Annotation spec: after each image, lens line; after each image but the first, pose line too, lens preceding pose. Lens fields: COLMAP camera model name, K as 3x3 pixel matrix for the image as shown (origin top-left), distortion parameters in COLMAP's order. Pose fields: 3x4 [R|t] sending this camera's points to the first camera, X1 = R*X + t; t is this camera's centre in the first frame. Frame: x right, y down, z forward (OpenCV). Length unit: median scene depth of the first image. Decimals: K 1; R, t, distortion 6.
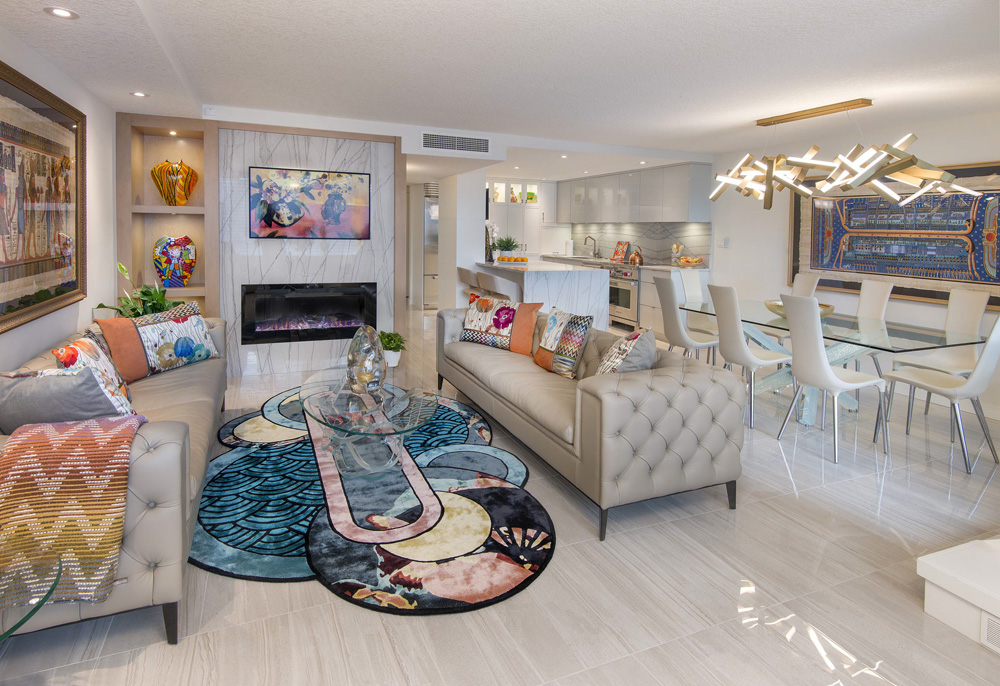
lens RADIAL K [[559.3, 0, 501.4], [0, 559.3, 236.4], [0, 0, 1]] dist [0.000394, -0.014634]
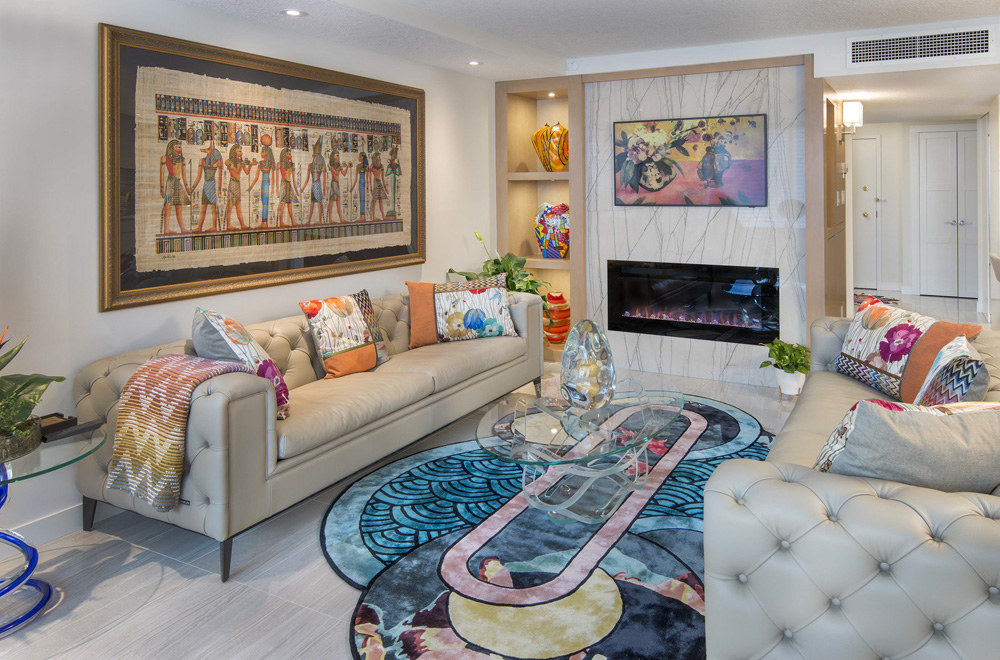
lens RADIAL K [[701.5, 0, 500.3], [0, 701.5, 196.2], [0, 0, 1]] dist [0.010410, -0.028564]
pose [[0.596959, -0.015055, -0.802131, 0.307916], [0.005734, 0.999878, -0.014499, 0.003291], [0.802251, 0.004056, 0.596973, 0.224911]]
